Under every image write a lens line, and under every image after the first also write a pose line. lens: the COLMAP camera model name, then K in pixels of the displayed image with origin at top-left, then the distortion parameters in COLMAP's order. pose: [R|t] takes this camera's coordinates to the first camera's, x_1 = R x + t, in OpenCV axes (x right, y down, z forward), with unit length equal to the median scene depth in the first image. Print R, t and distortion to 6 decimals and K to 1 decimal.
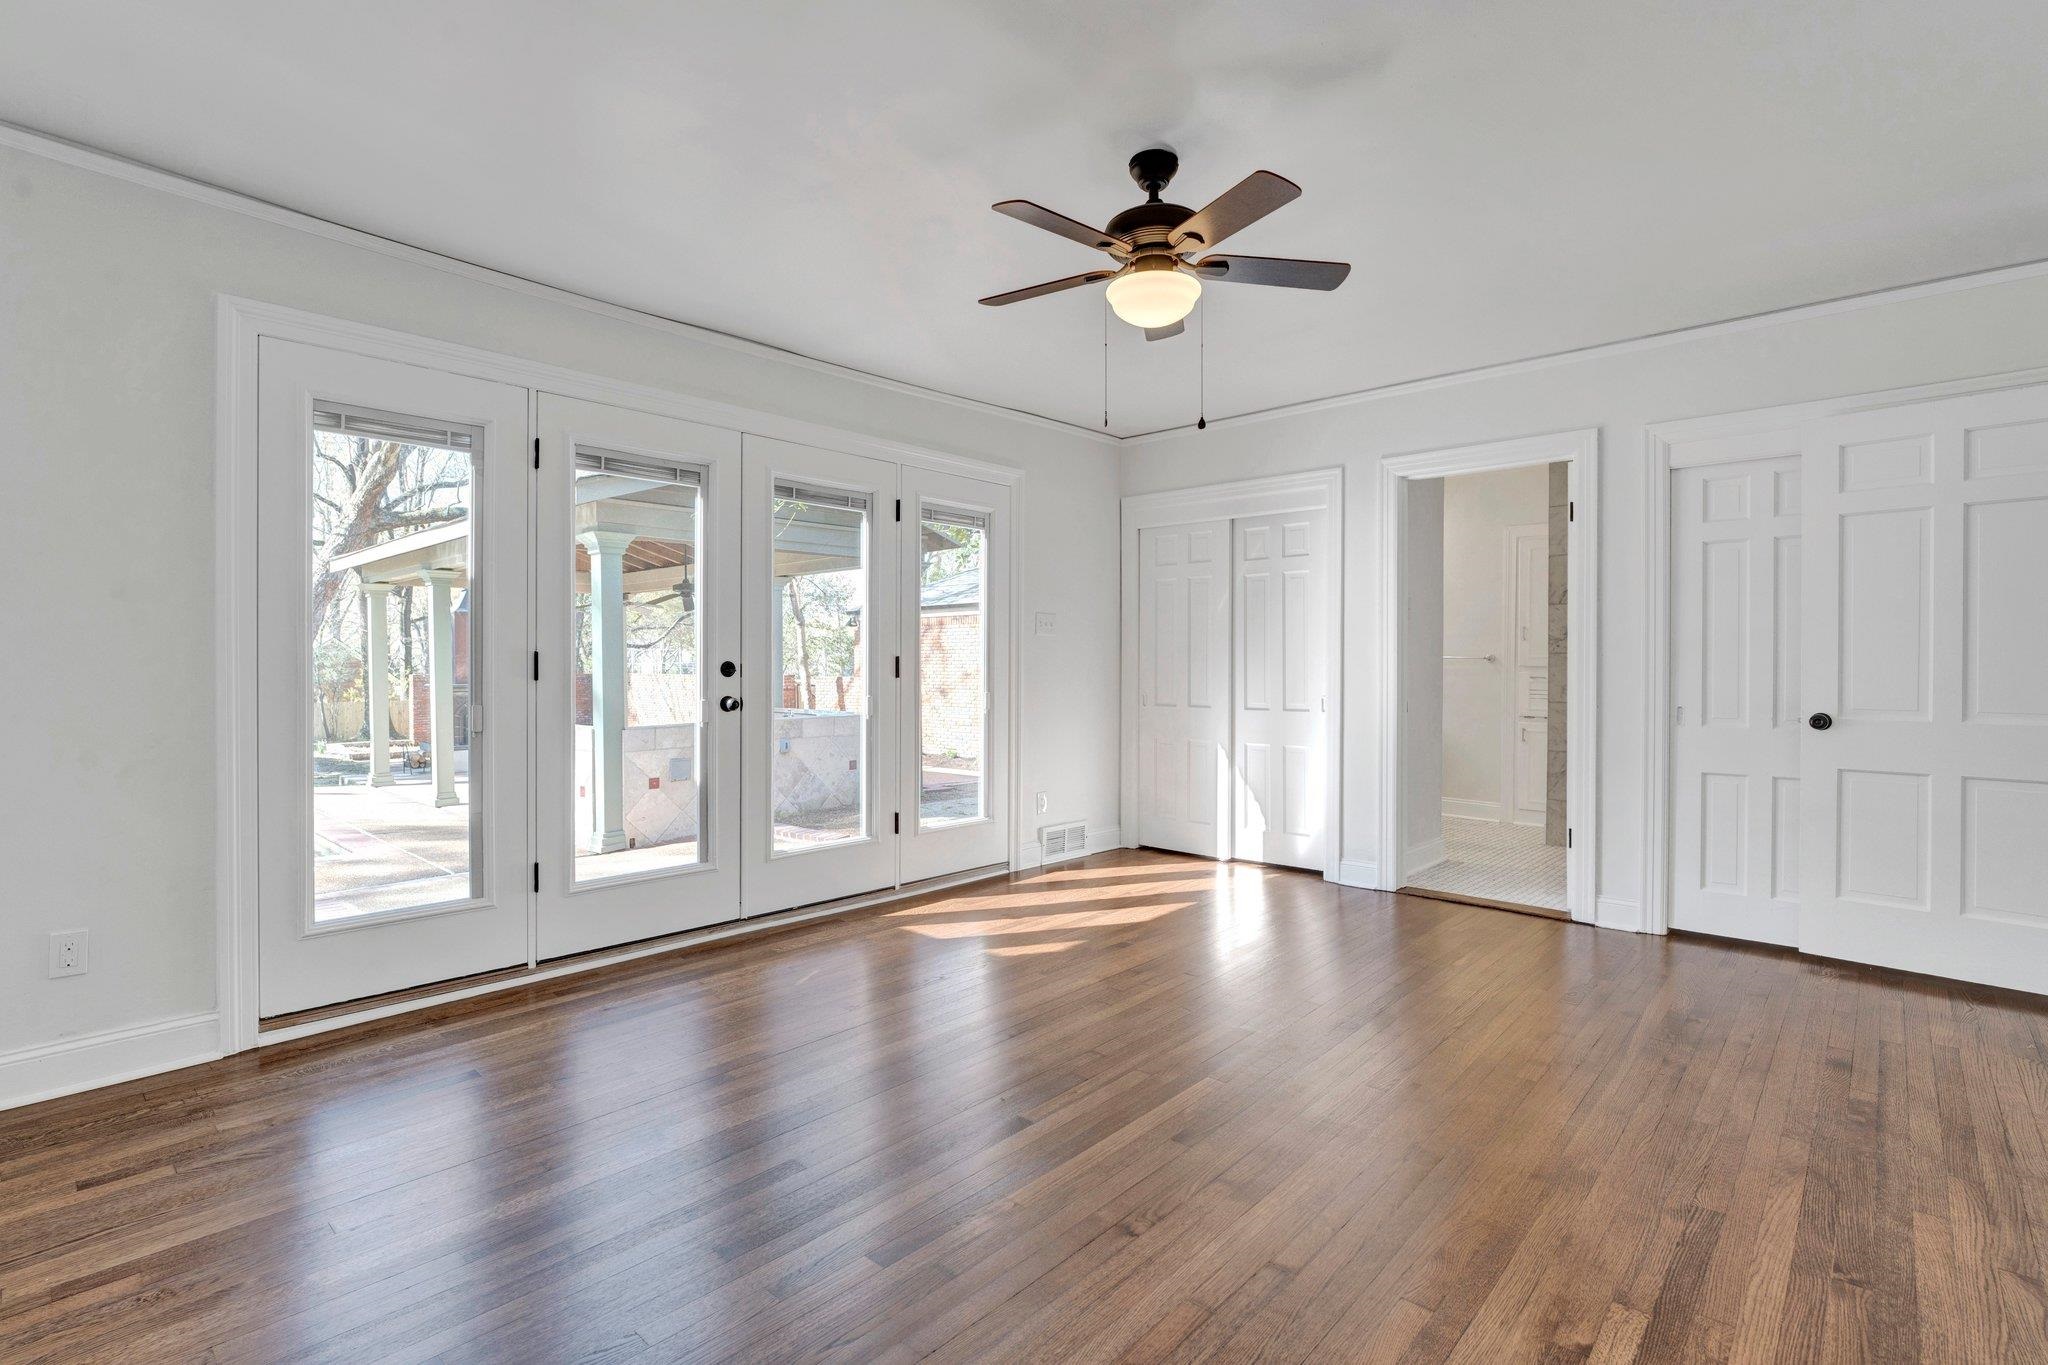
lens RADIAL K [[966.7, 0, 1021.7], [0, 966.7, 672.0], [0, 0, 1]] dist [-0.012458, 0.000866]
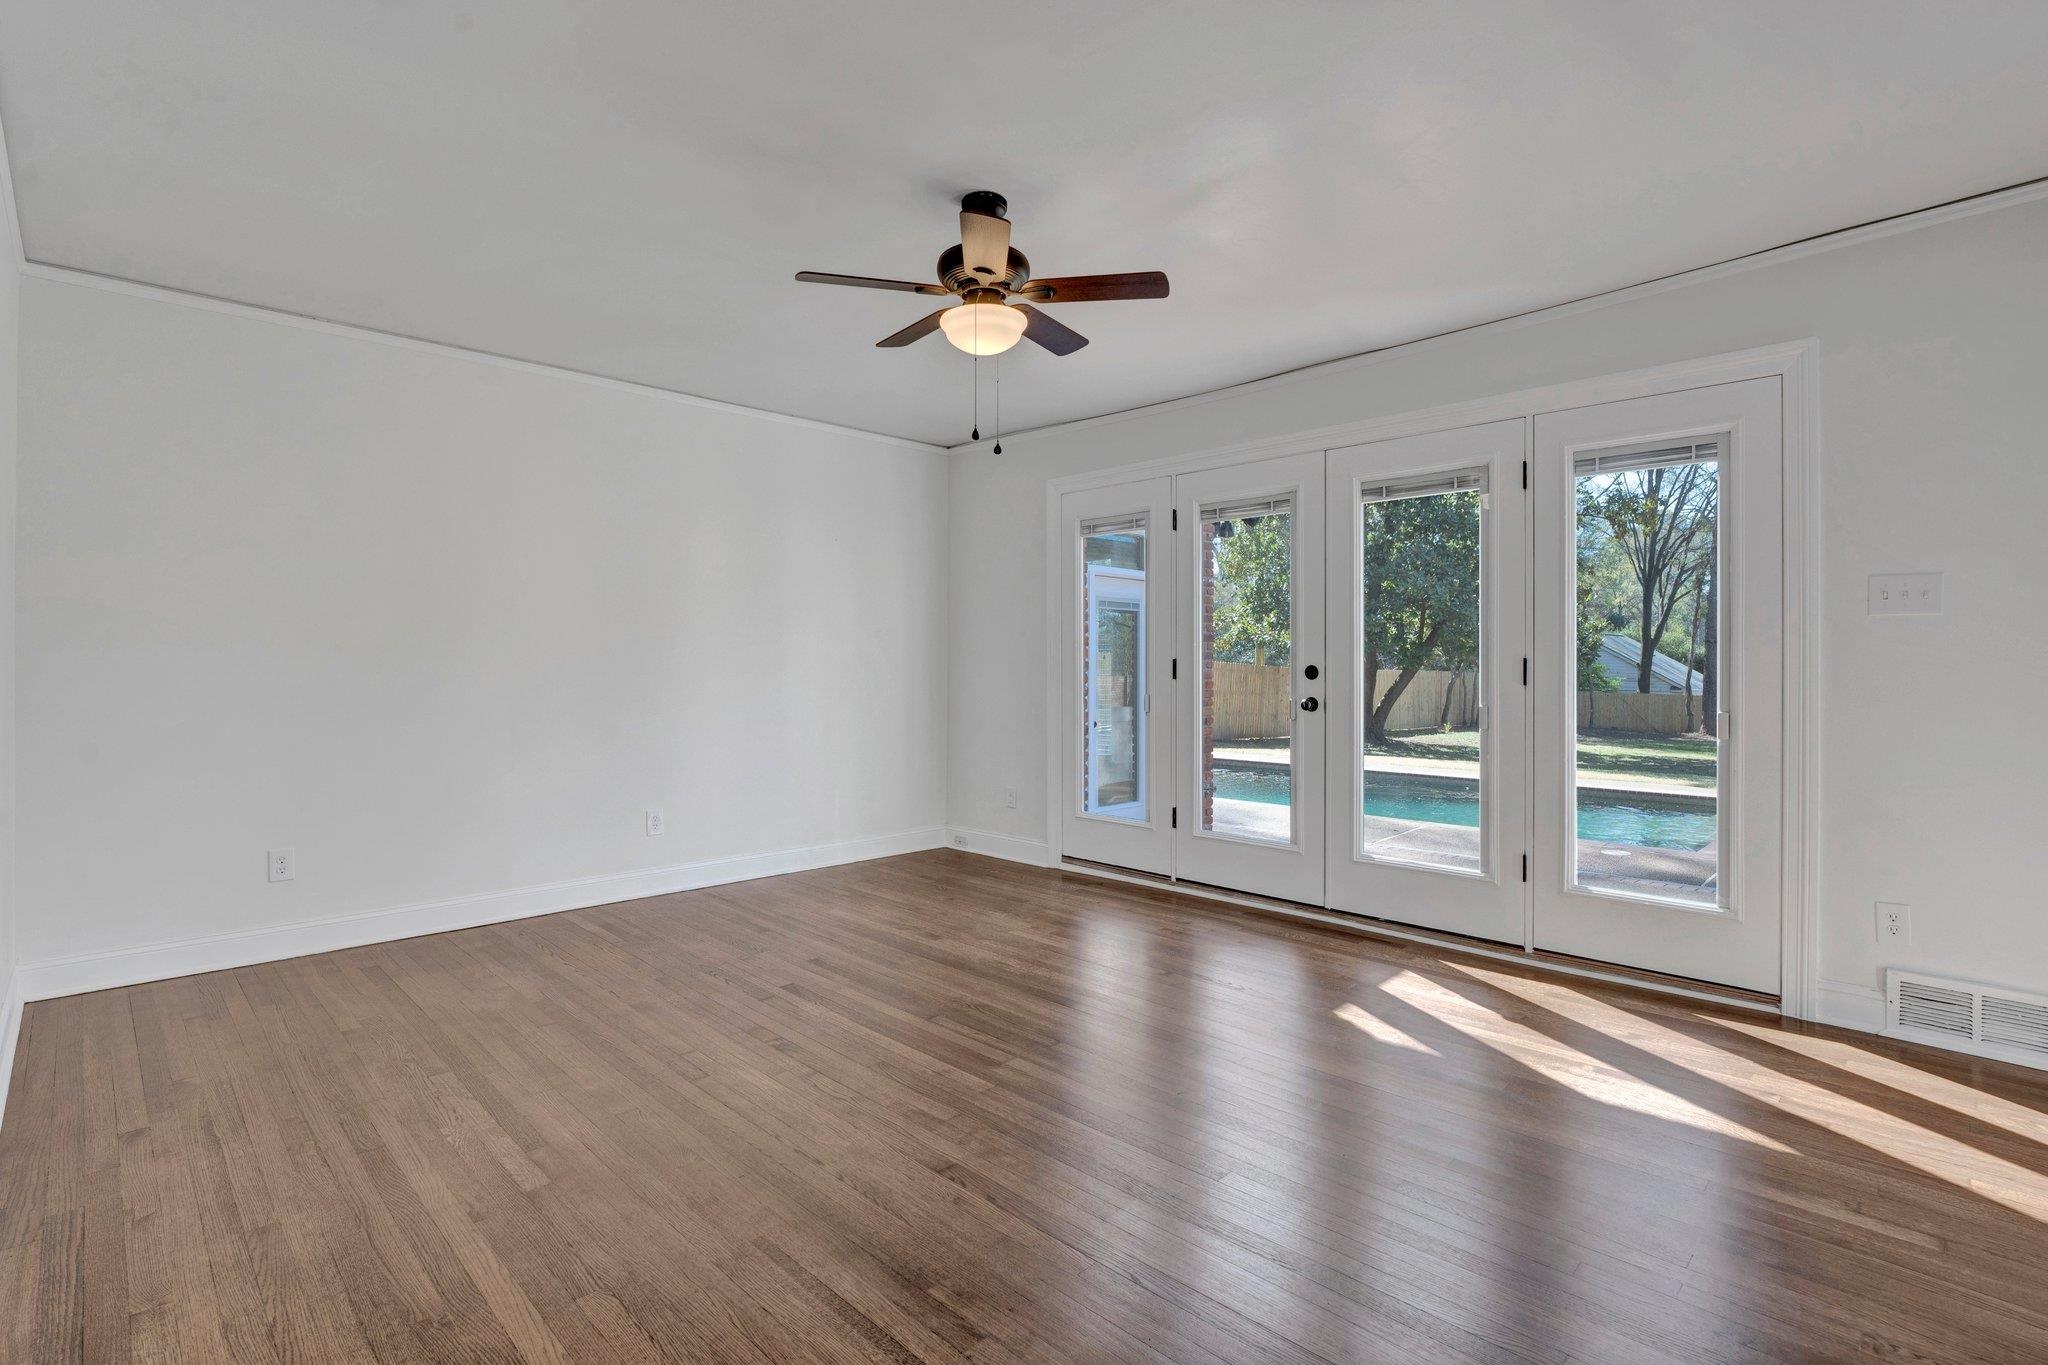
lens RADIAL K [[966.7, 0, 1017.1], [0, 966.7, 677.8], [0, 0, 1]] dist [-0.012458, 0.000866]
pose [[-0.060263, 0.009195, -0.998140, 0.809359], [-0.011073, 0.999890, 0.009880, -0.003686], [0.998121, 0.011648, -0.060155, 0.744057]]
